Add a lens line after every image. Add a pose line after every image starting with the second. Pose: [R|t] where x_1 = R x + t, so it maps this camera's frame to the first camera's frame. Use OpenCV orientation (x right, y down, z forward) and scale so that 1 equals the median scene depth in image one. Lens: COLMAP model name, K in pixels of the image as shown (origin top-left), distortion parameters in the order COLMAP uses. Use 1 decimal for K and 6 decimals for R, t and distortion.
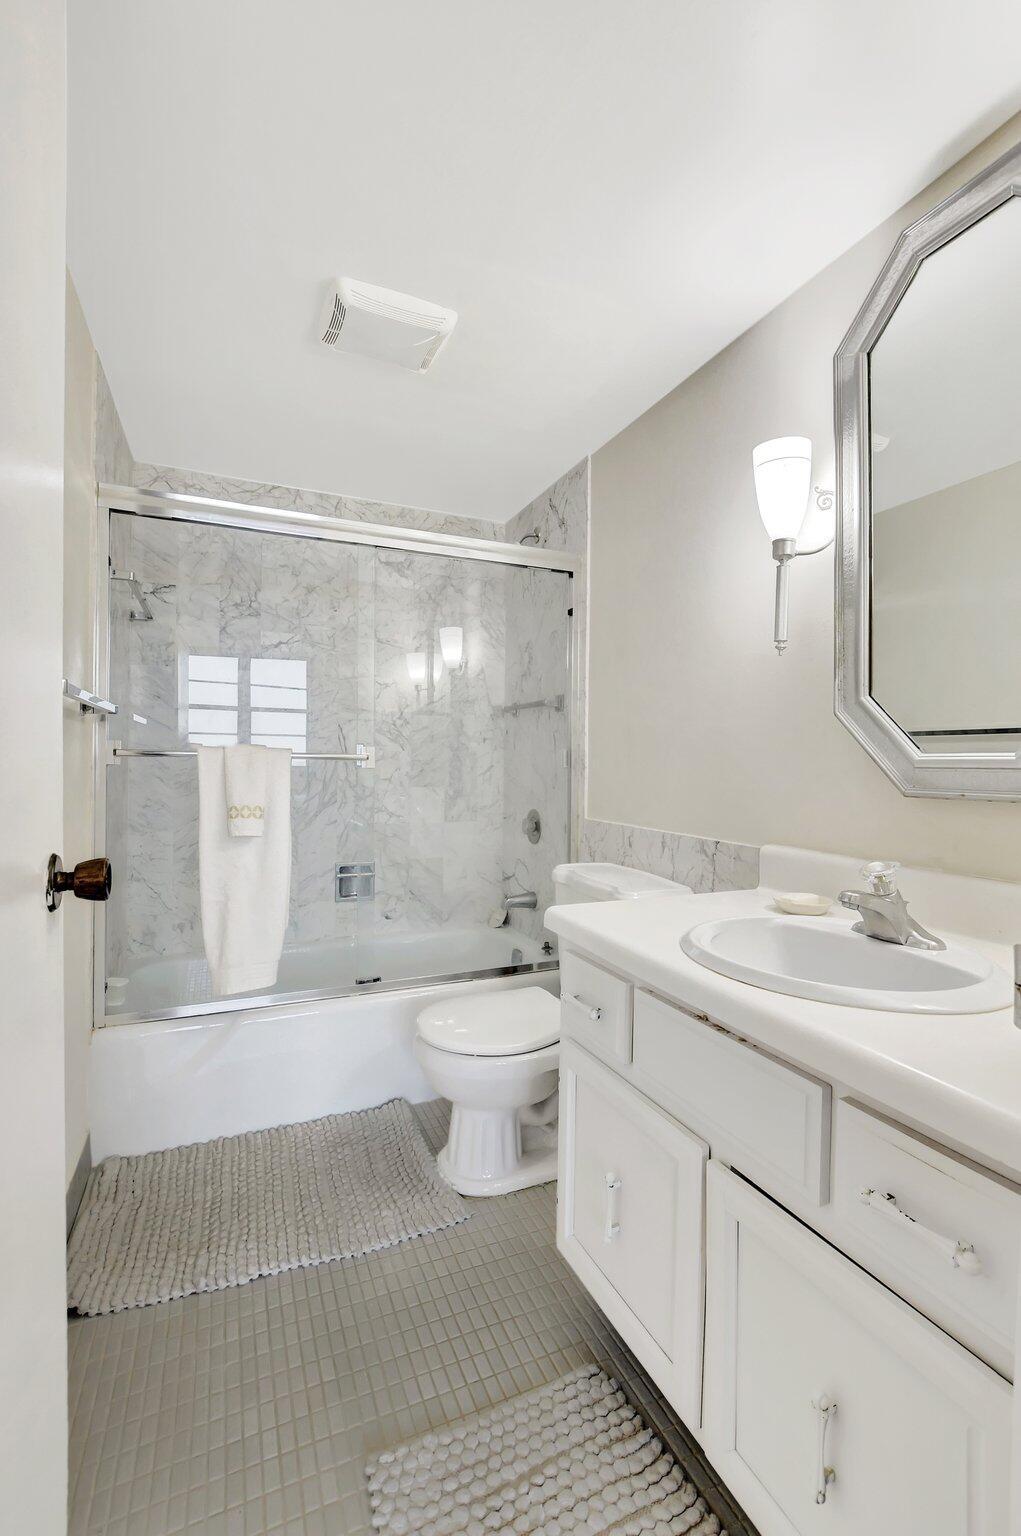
lens RADIAL K [[689.9, 0, 534.5], [0, 689.9, 764.9], [0, 0, 1]] dist [-0.017347, 0.000692]
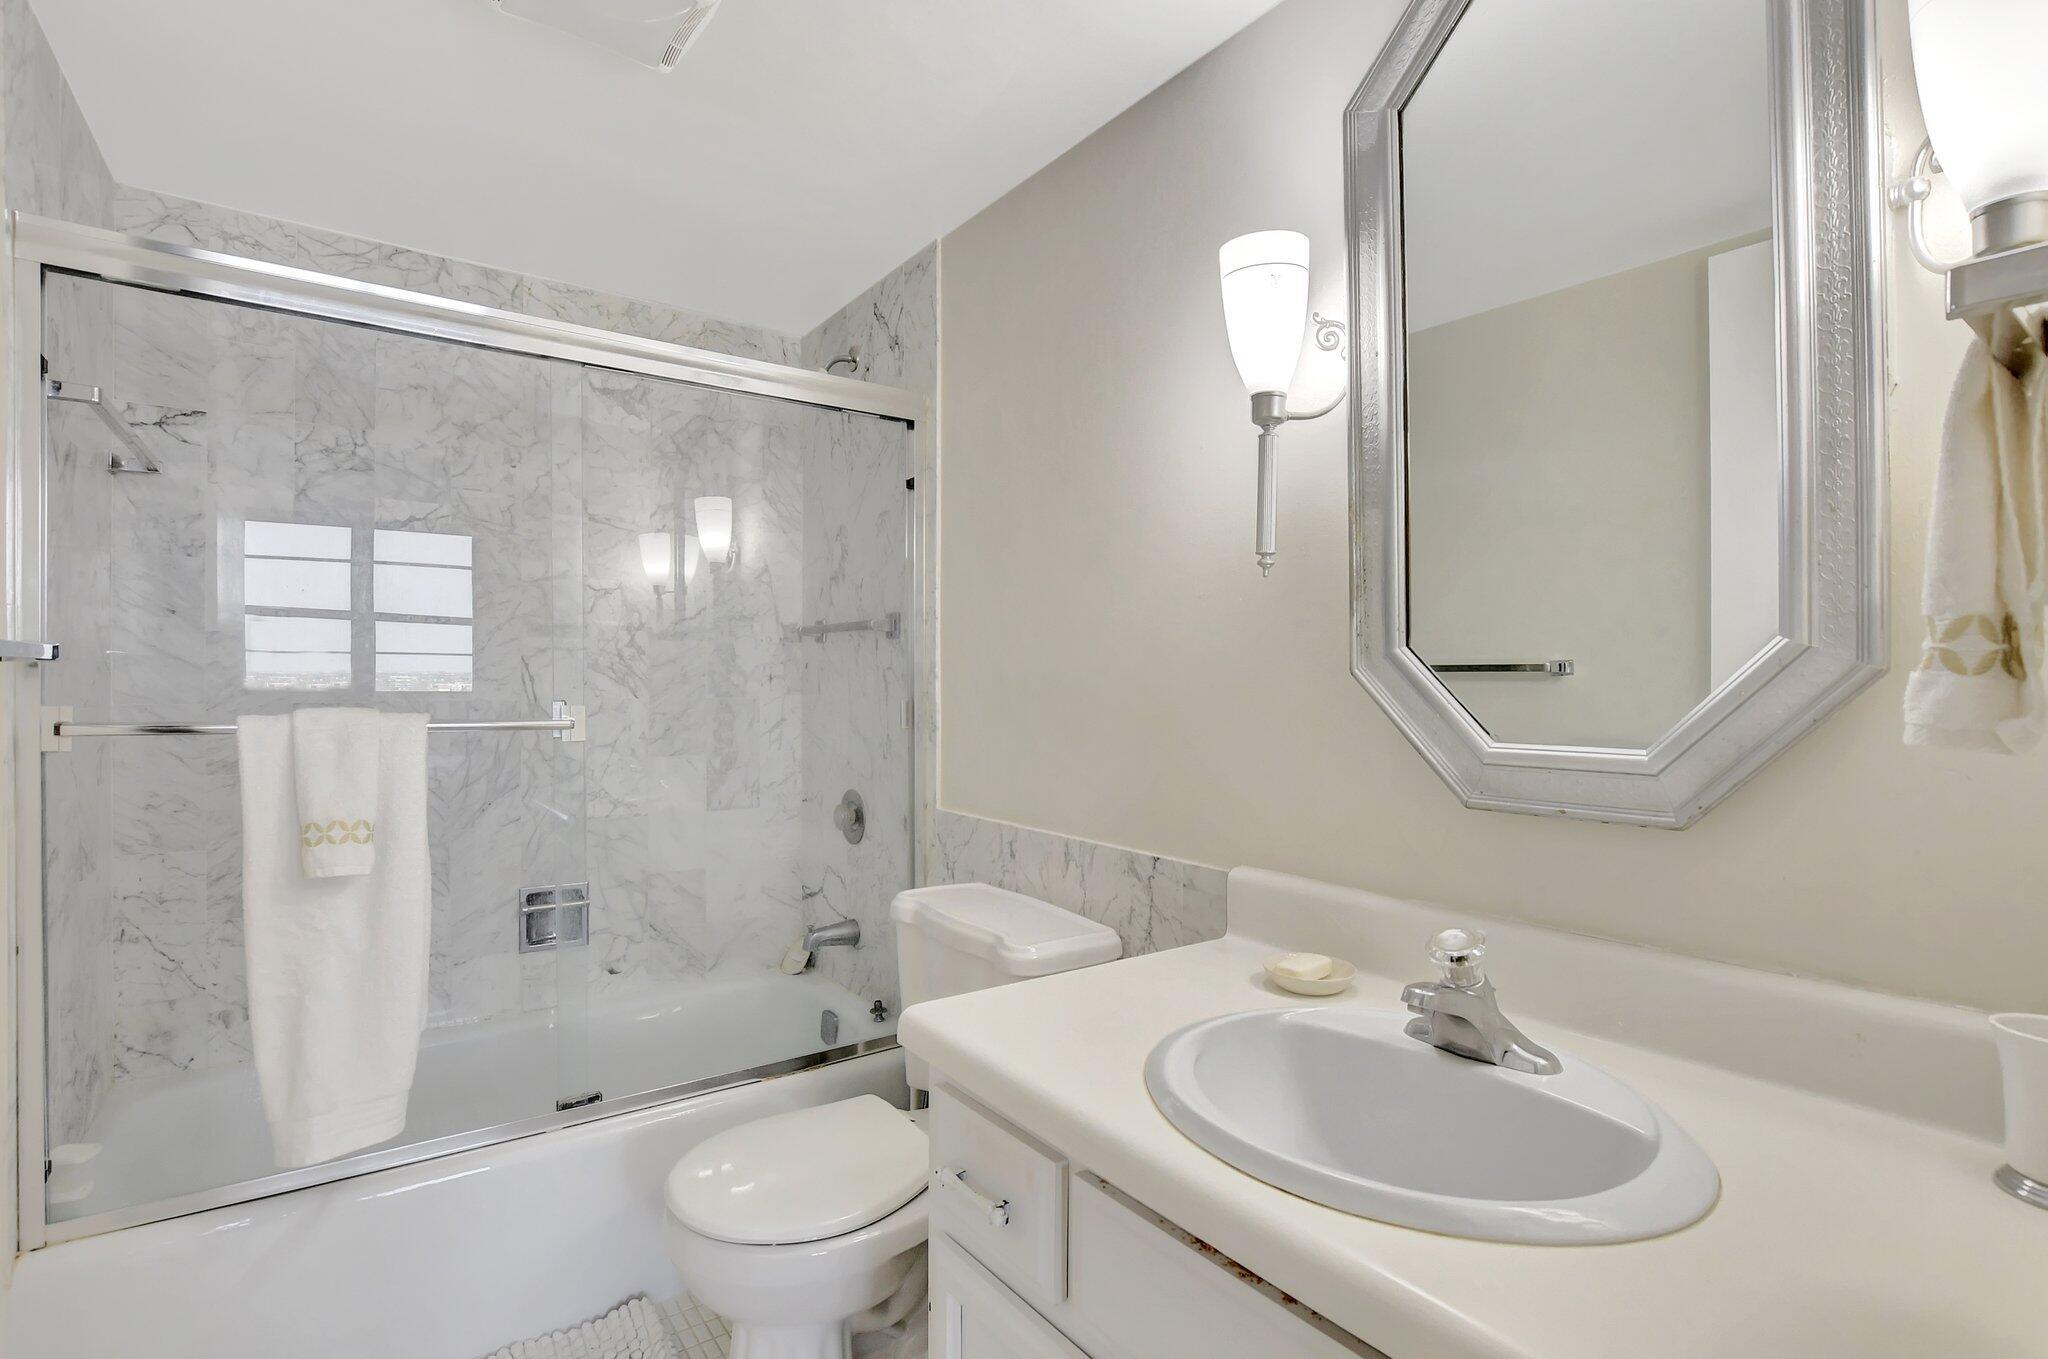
lens RADIAL K [[893.1, 0, 1005.9], [0, 893.1, 669.7], [0, 0, 1]] dist [-0.021595, 0.000854]
pose [[0.978882, -0.008733, 0.204240, -0.031260], [0.006107, 0.999890, 0.013489, -0.059492], [-0.204336, -0.011956, 0.978828, 0.169119]]
